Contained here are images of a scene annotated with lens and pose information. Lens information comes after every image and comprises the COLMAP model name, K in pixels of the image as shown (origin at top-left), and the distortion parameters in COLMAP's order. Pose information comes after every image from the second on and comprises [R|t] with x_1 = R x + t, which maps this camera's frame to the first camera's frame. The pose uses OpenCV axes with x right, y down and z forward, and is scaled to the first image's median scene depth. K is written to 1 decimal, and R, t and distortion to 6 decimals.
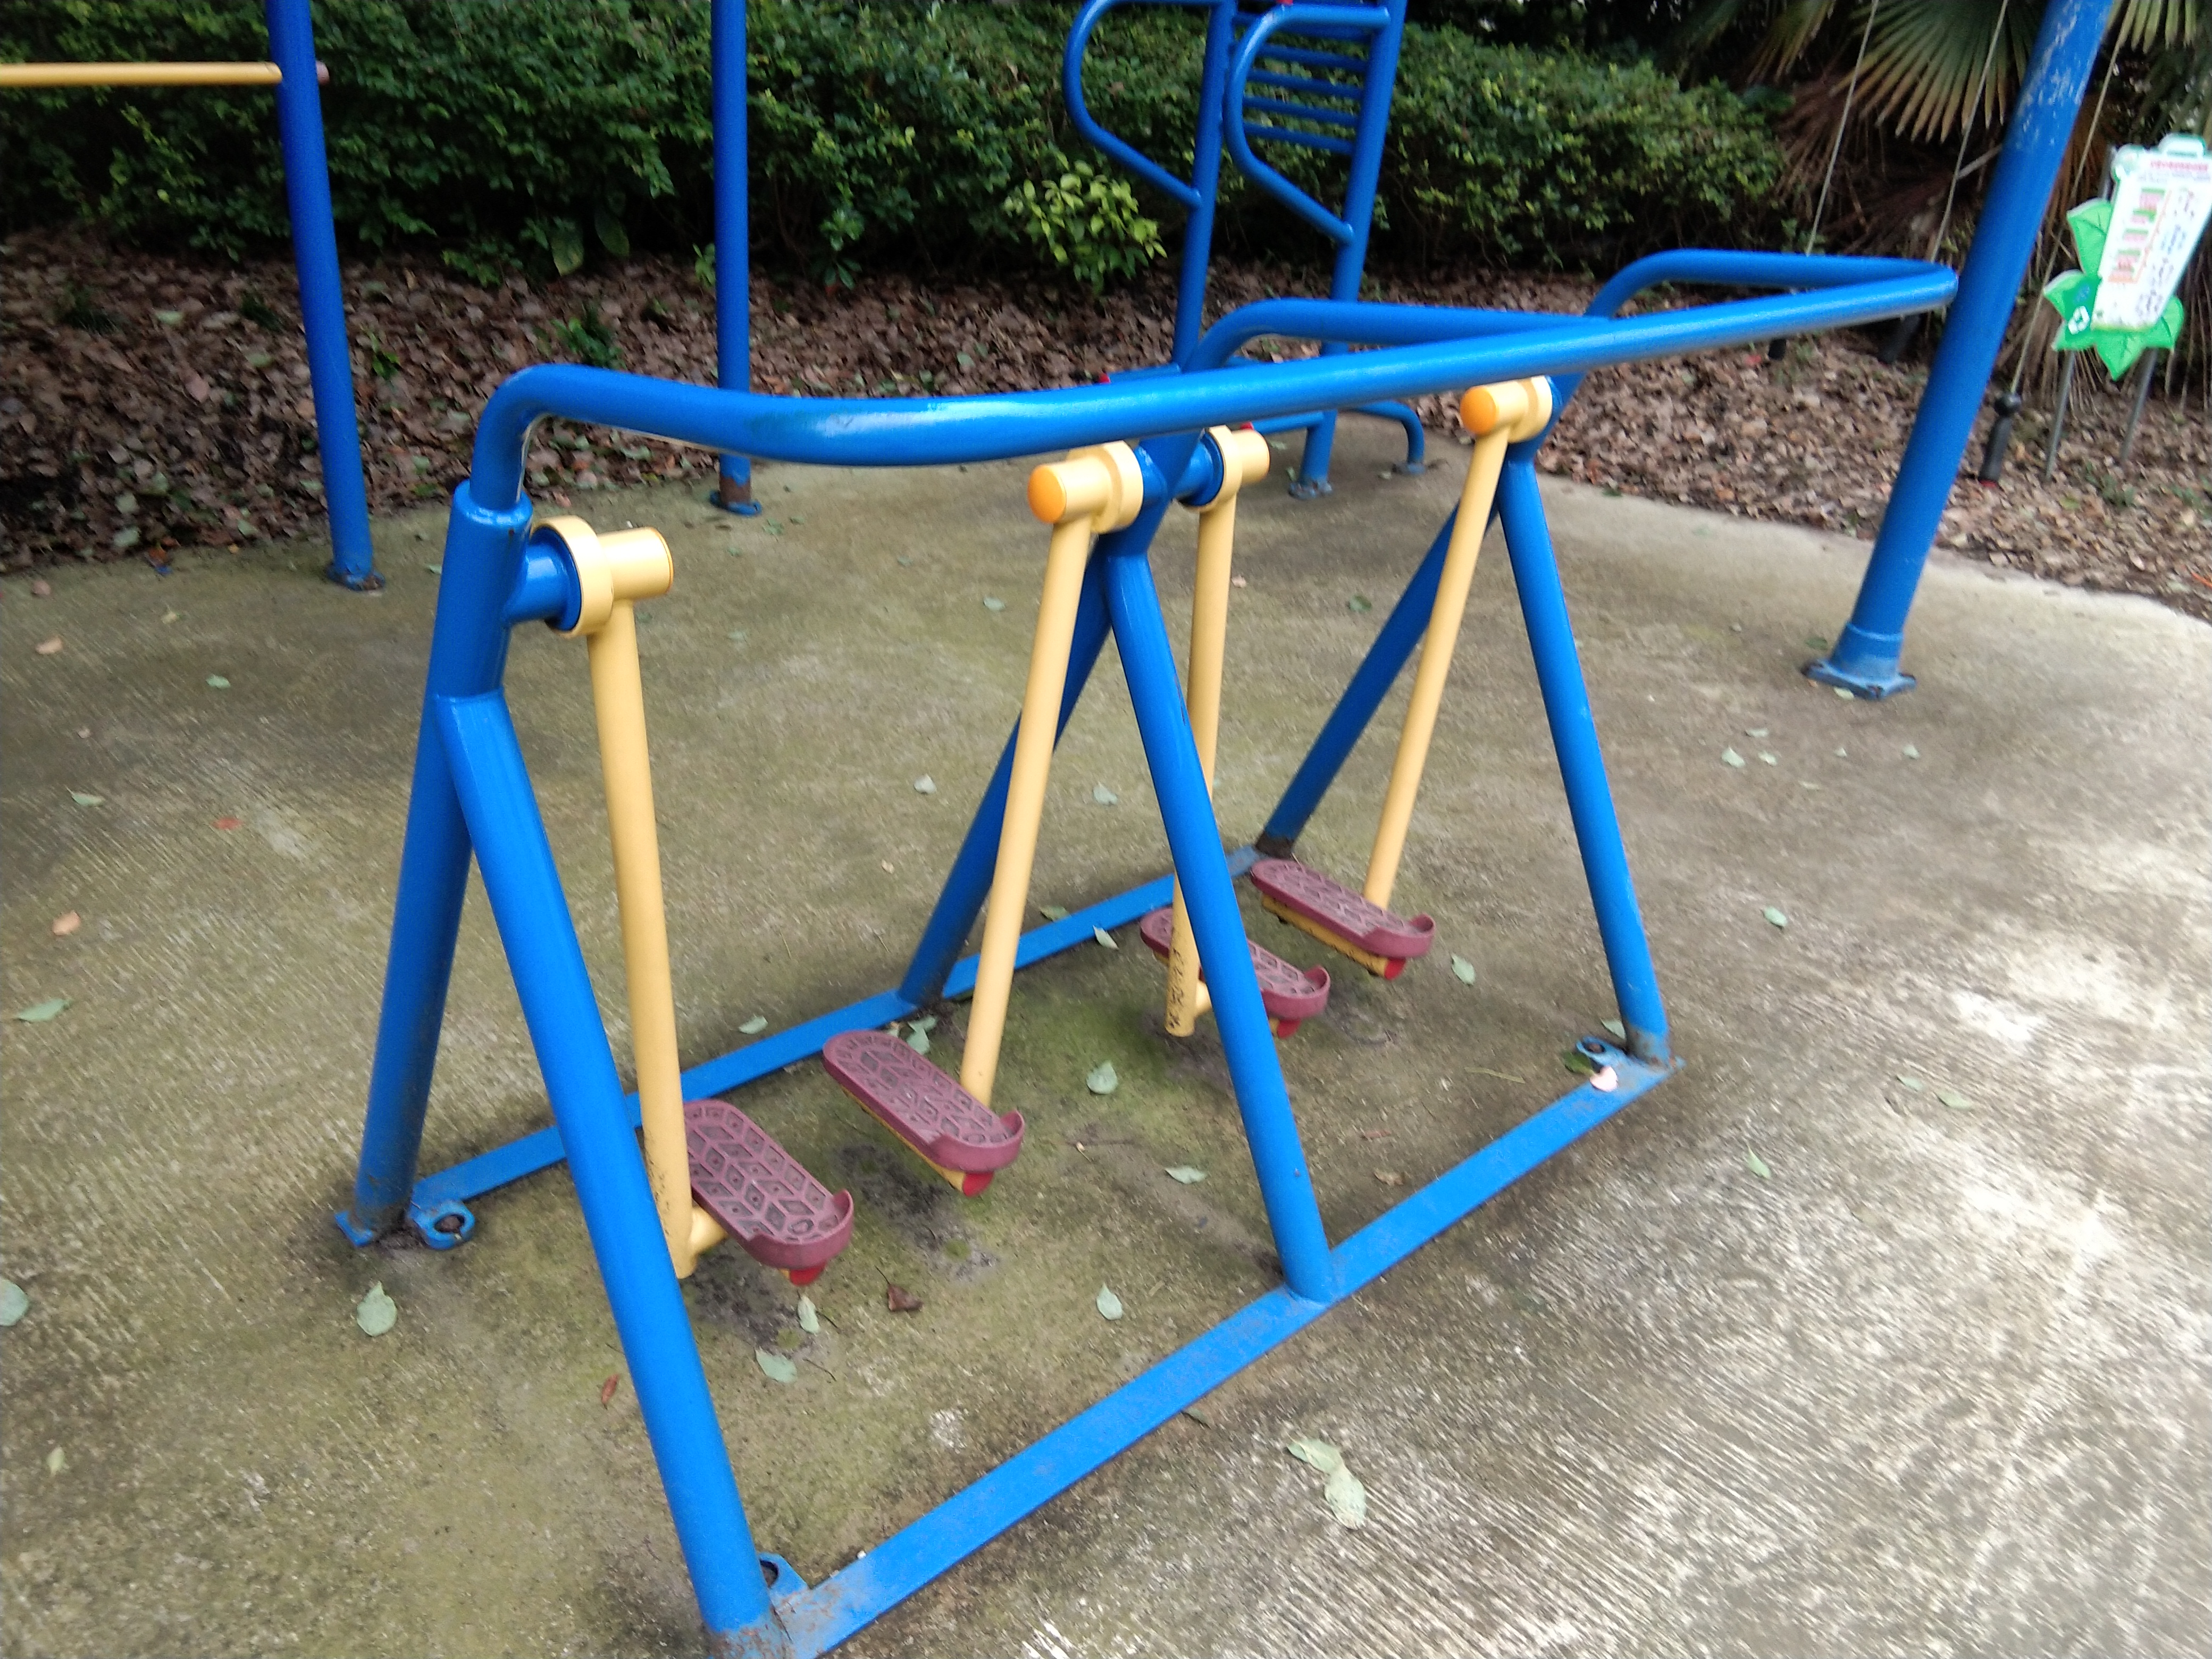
lens RADIAL K [[1751.3, 0, 1097.8], [0, 1751.3, 830.2], [0, 0, 1]] dist [0.084221, -0.127411]
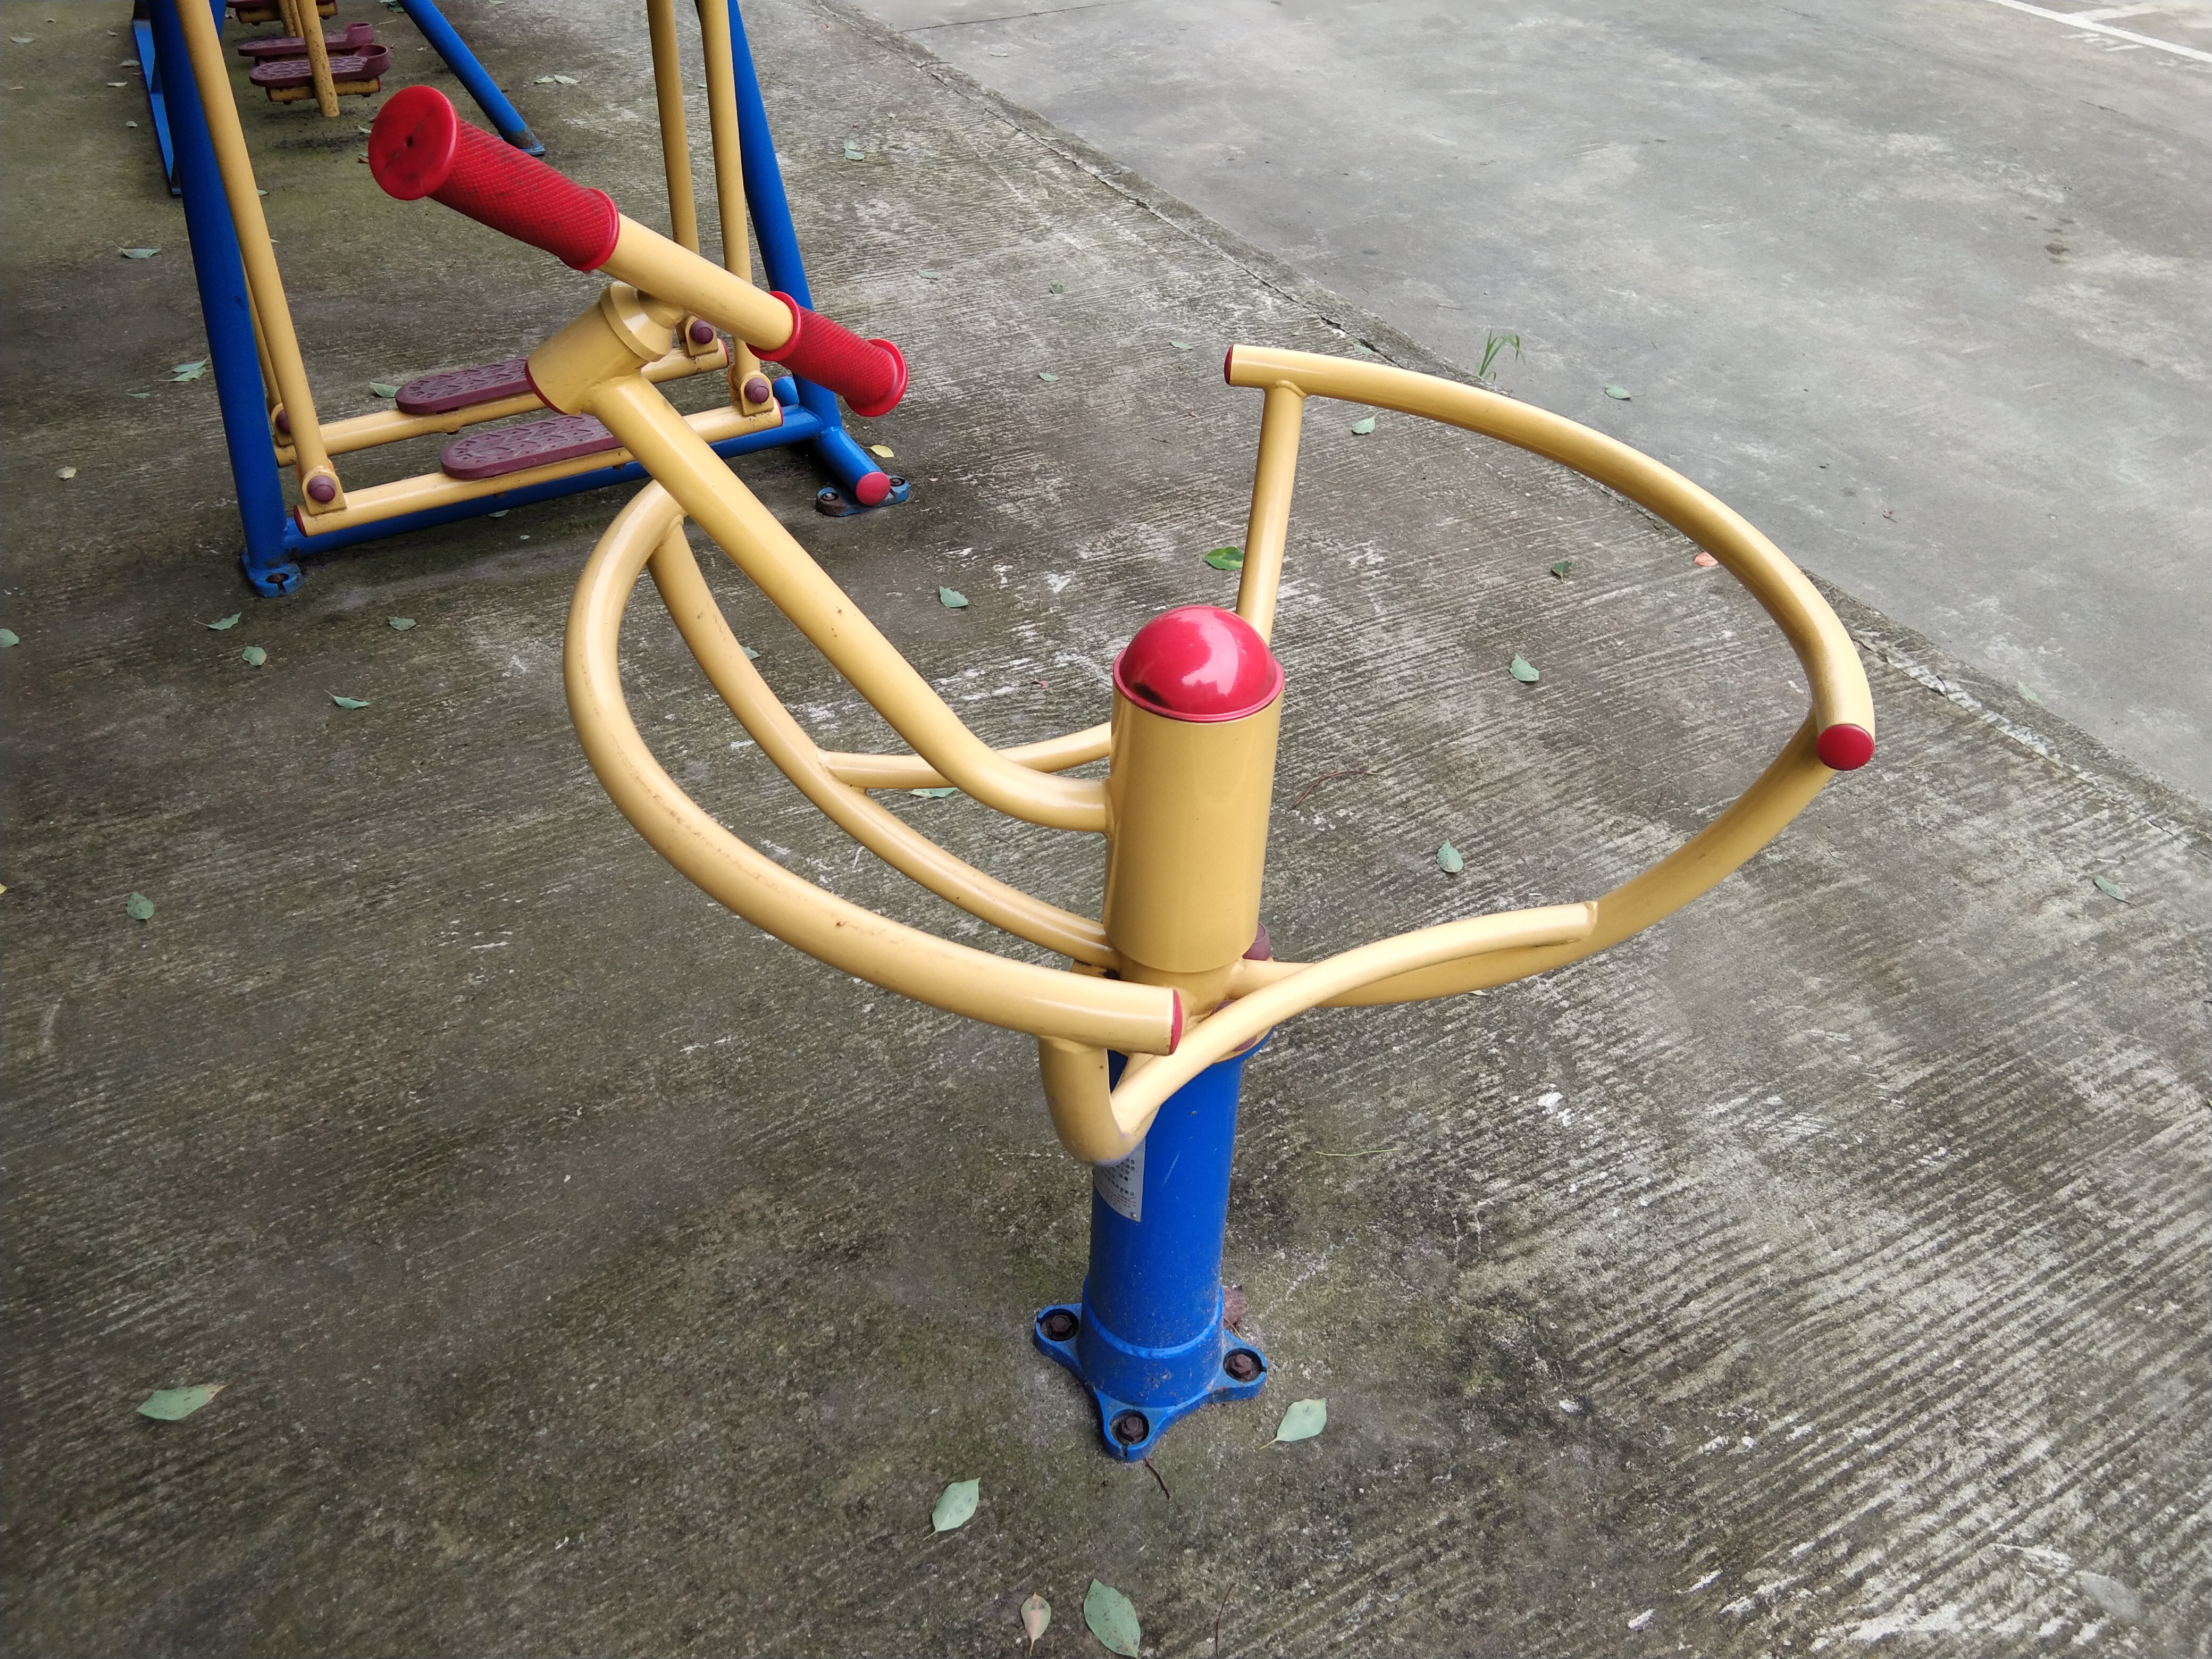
lens RADIAL K [[1751.3, 0, 1091.3], [0, 1751.3, 841.7], [0, 0, 1]] dist [0.084221, -0.127411]
pose [[0.305731, -0.652751, 0.693141, -0.807553], [0.443514, 0.741829, 0.502977, 0.089171], [-0.842510, 0.153642, 0.516305, -0.307235]]
